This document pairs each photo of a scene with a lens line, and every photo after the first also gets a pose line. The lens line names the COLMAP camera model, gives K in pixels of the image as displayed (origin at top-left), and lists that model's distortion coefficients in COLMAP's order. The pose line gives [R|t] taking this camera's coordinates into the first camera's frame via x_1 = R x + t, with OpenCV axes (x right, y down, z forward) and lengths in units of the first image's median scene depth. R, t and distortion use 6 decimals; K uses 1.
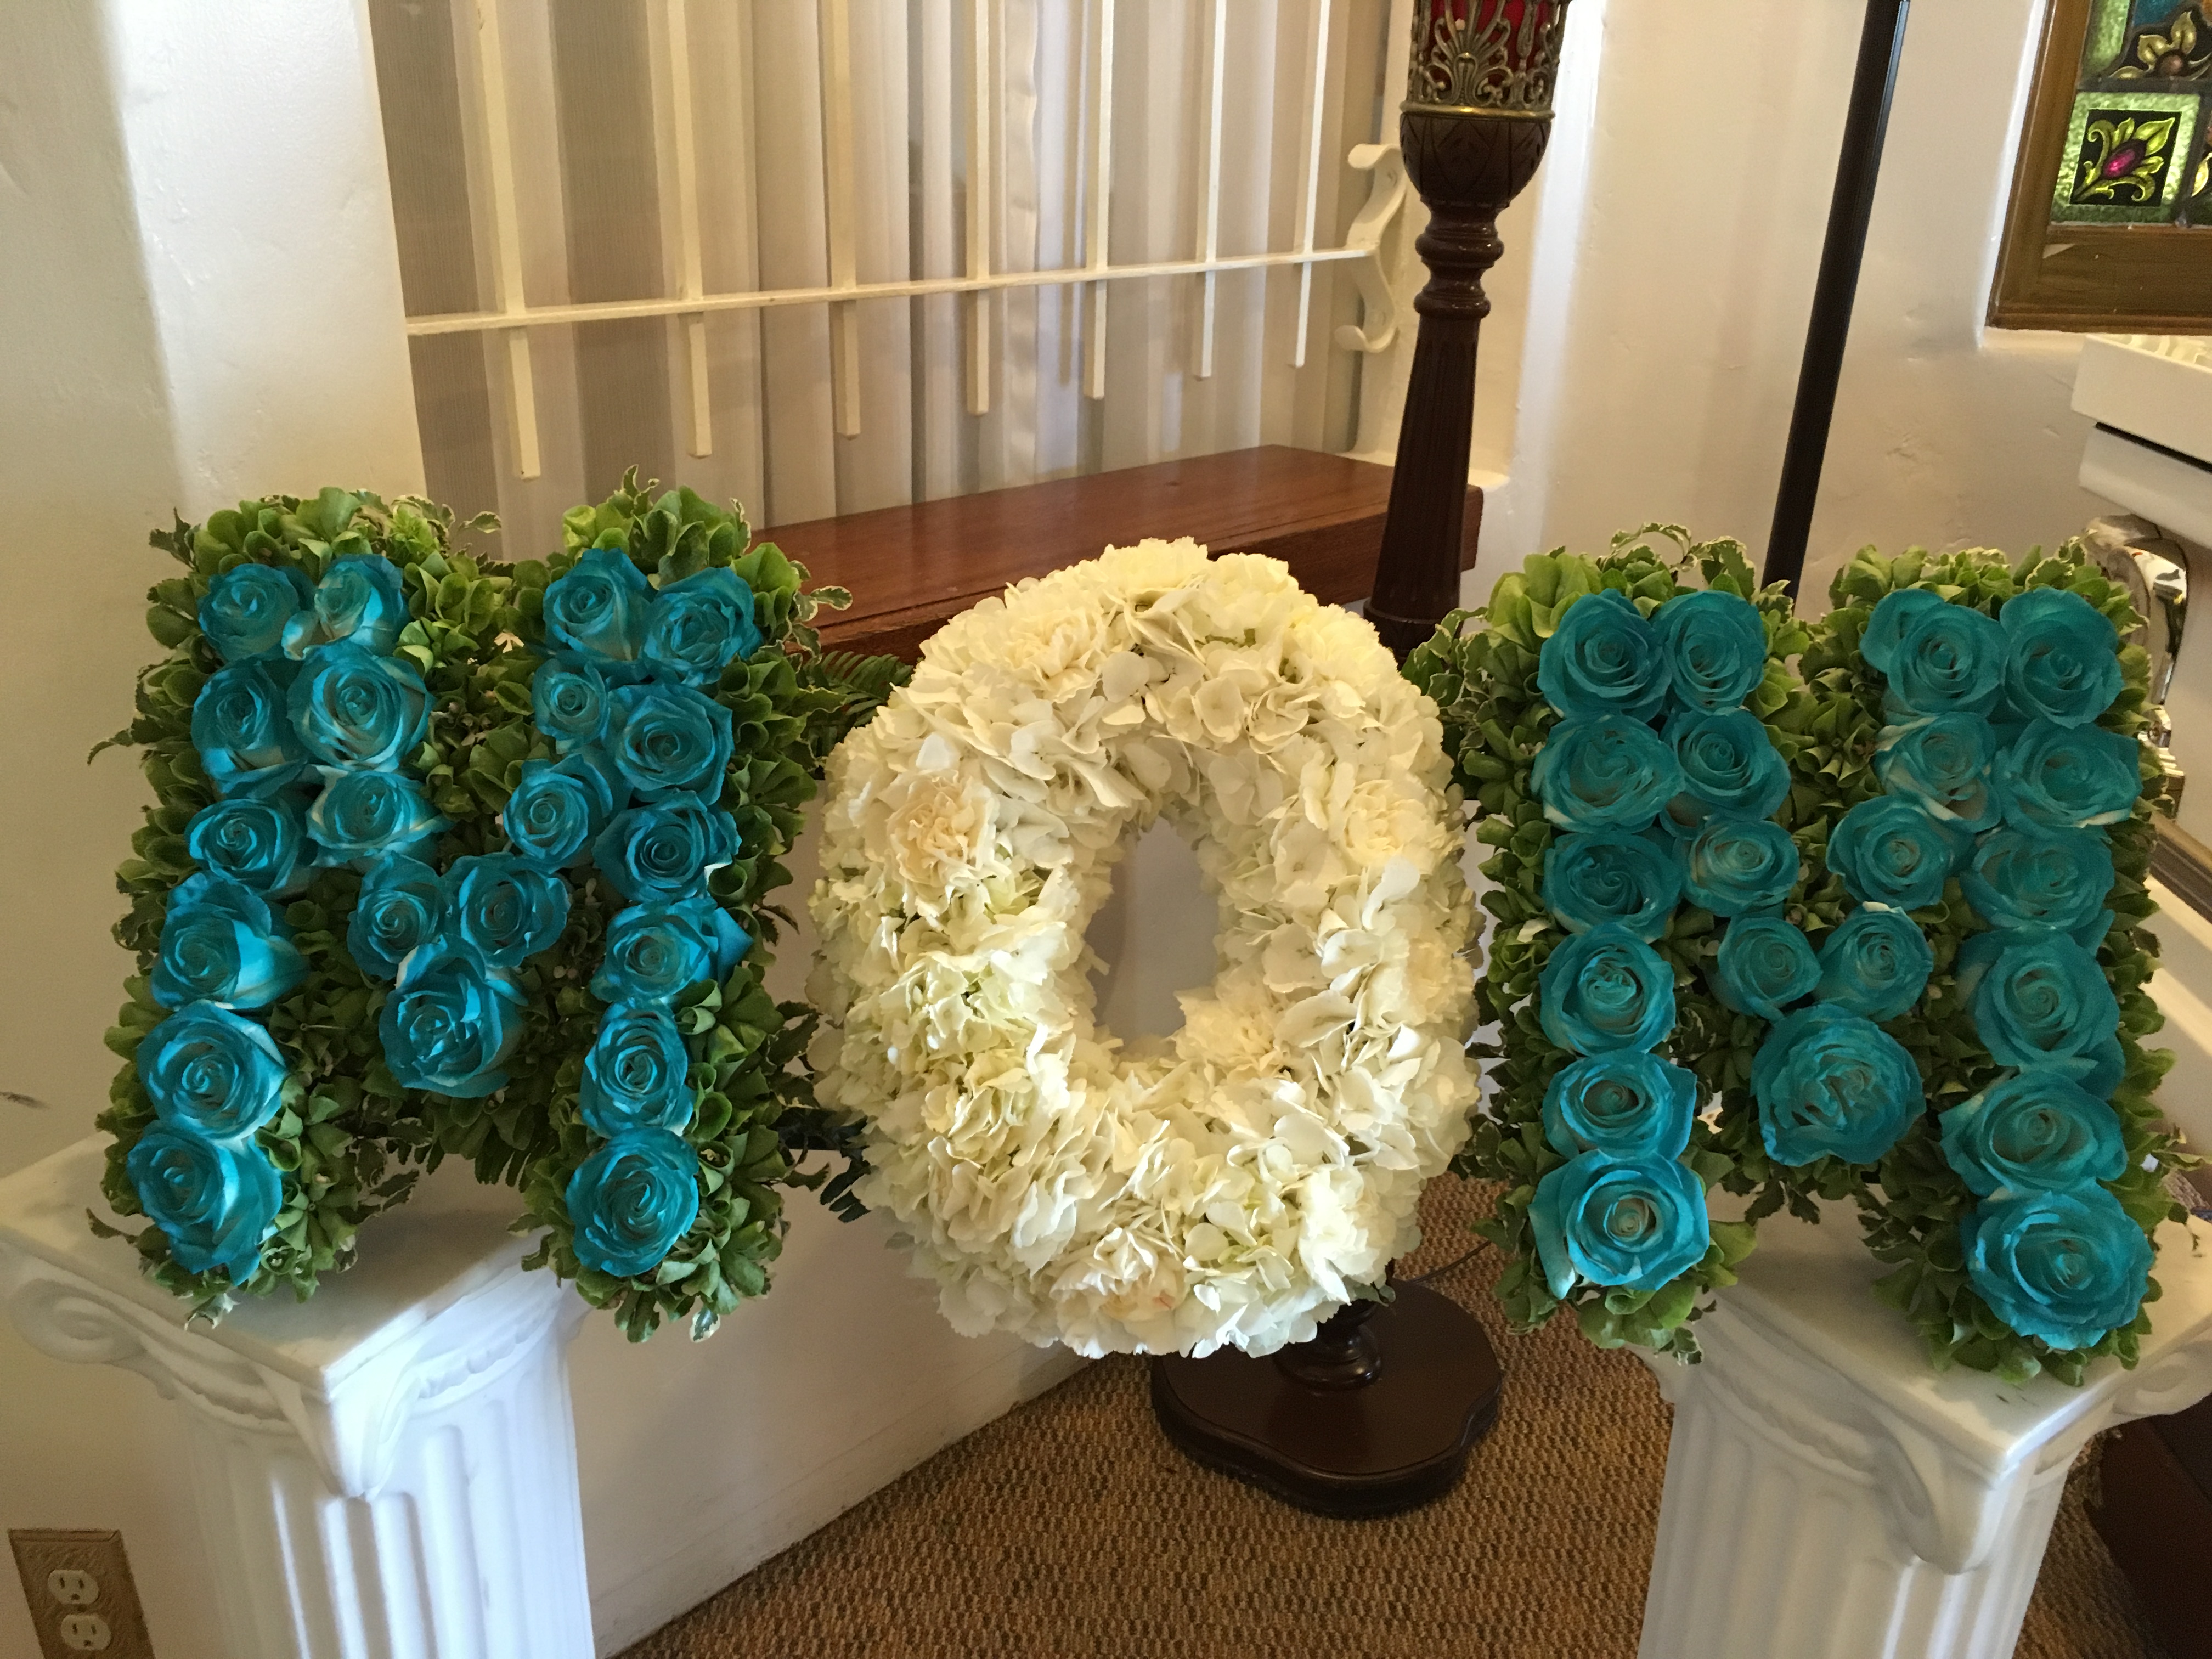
lens RADIAL K [[1884.9, 0, 1106.0], [0, 1884.9, 829.5], [0, 0, 1]] dist [0.083490, -0.109959]
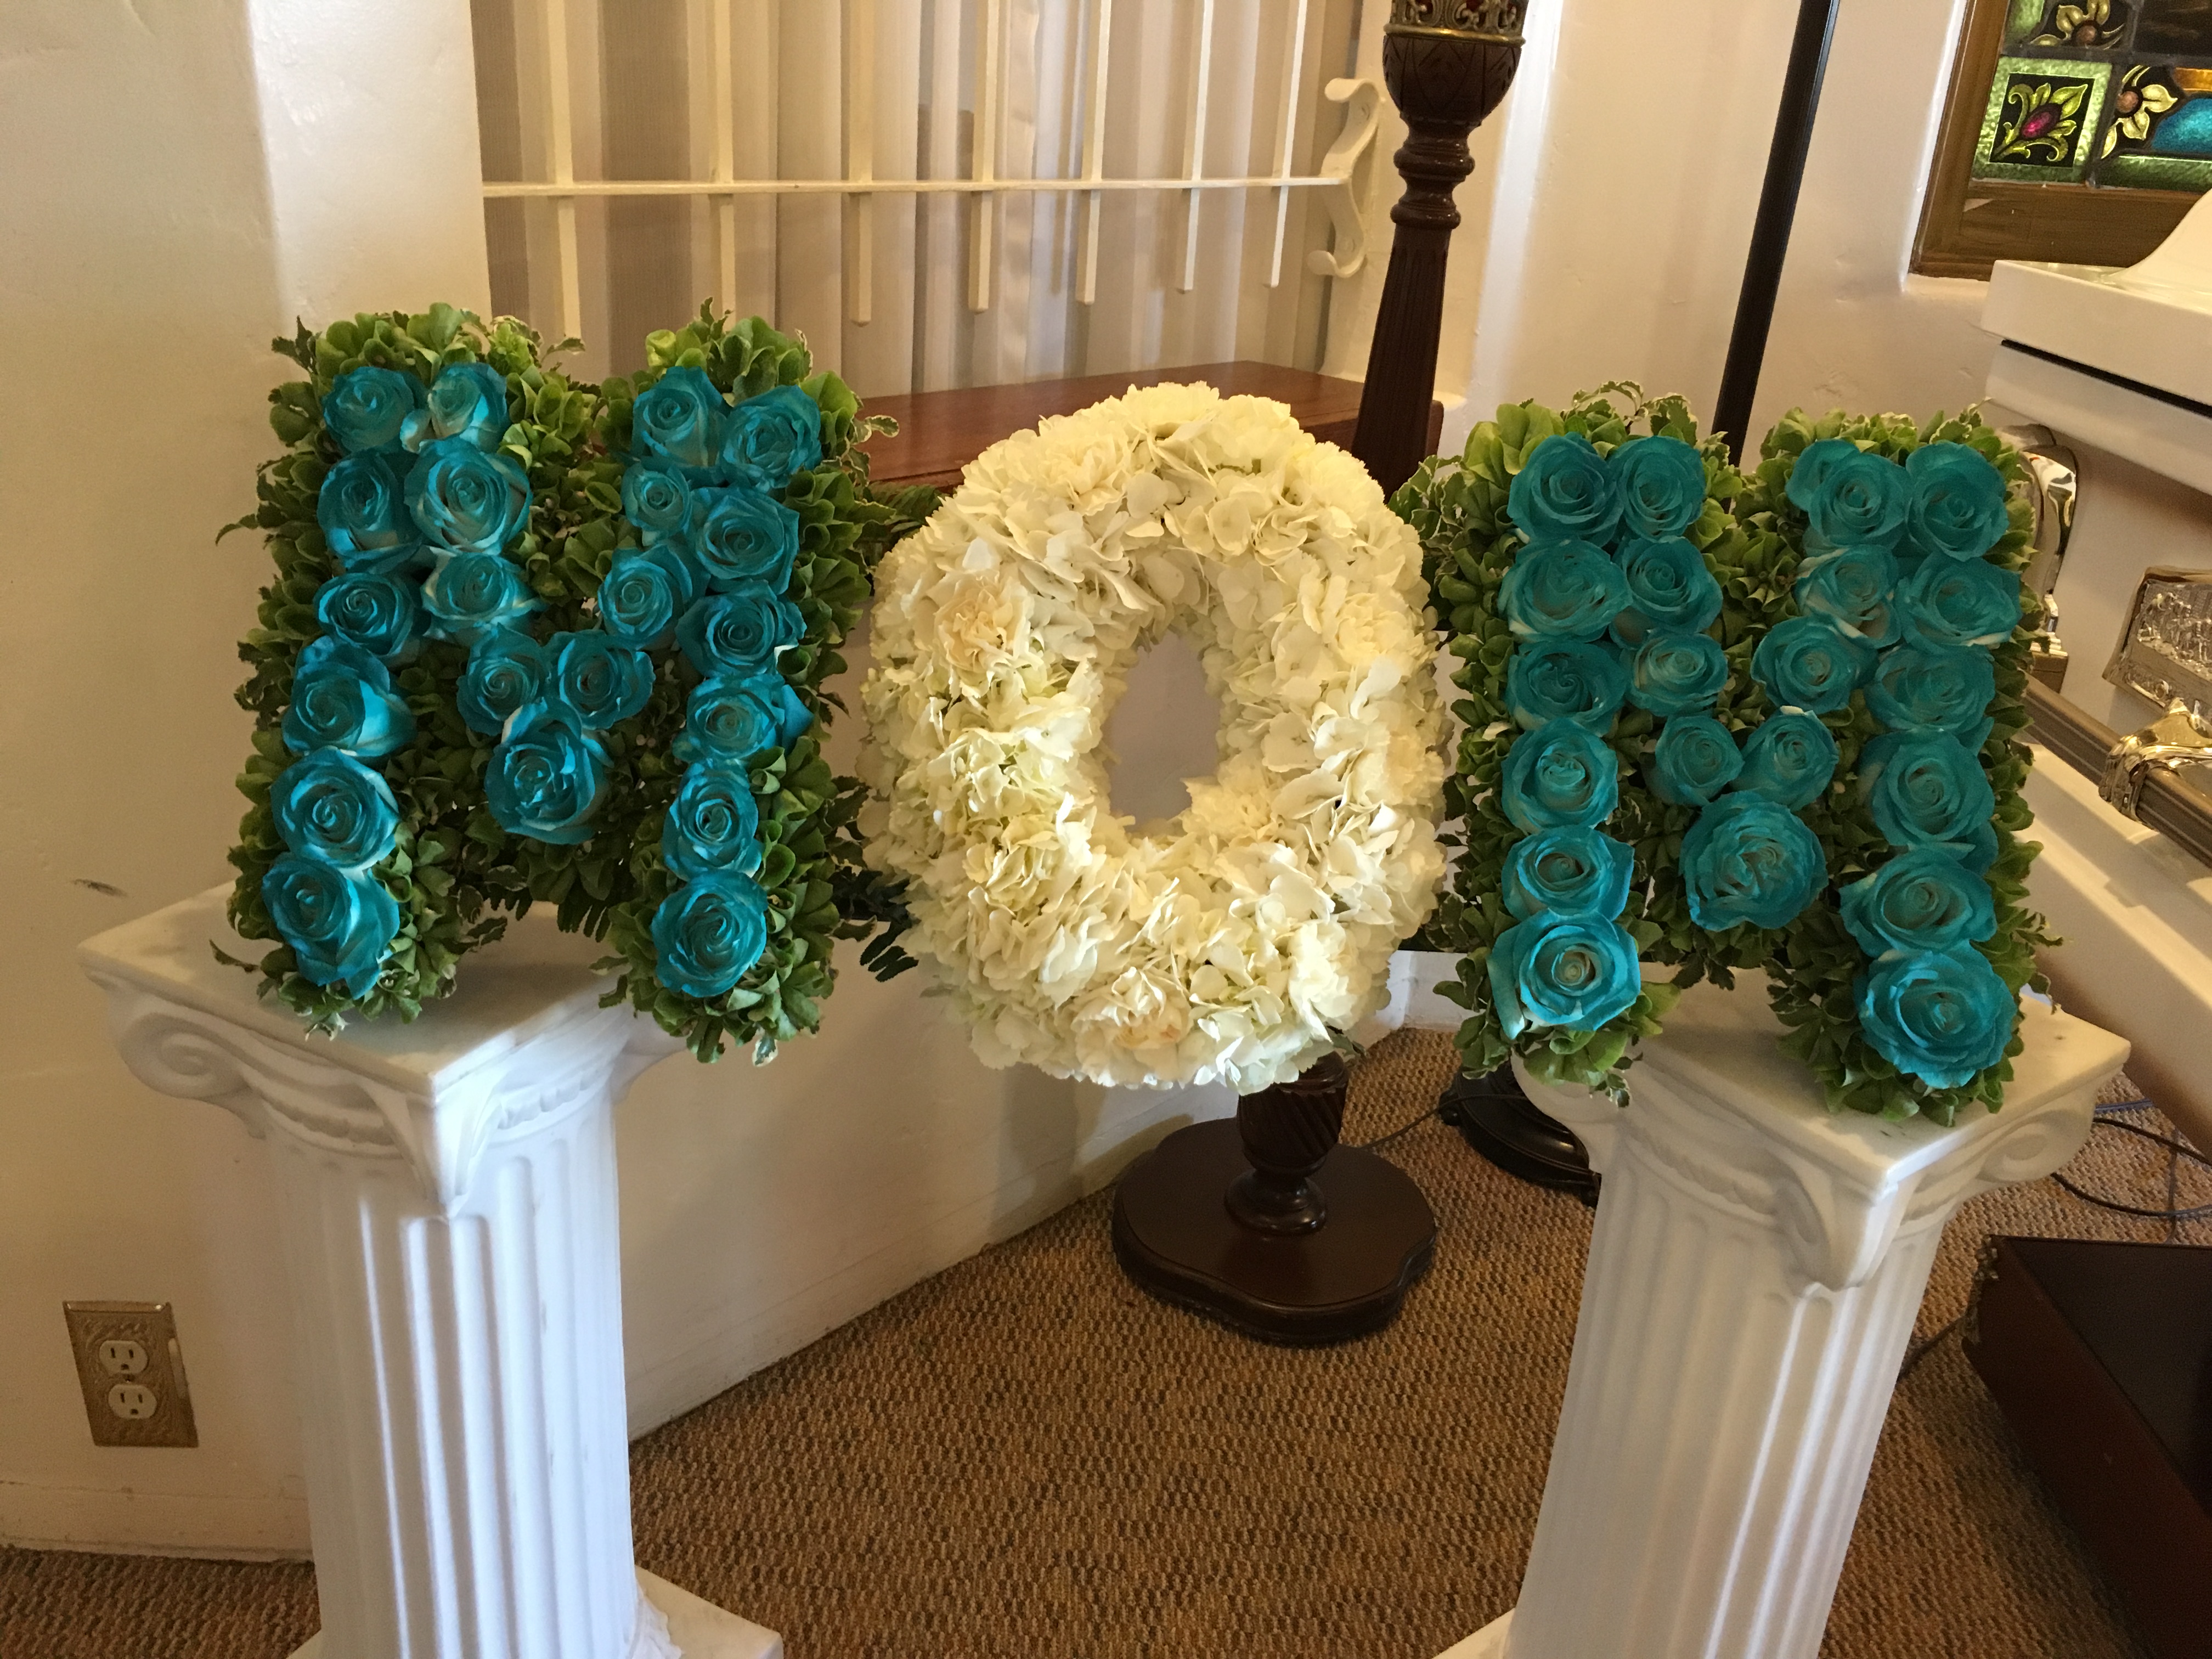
lens RADIAL K [[1884.9, 0, 1106.0], [0, 1884.9, 829.5], [0, 0, 1]] dist [0.083490, -0.109959]
pose [[0.998986, 0.025163, 0.037343, -0.051959], [-0.025630, 0.999598, 0.012098, 0.106761], [-0.037023, -0.013042, 0.999229, -0.136373]]
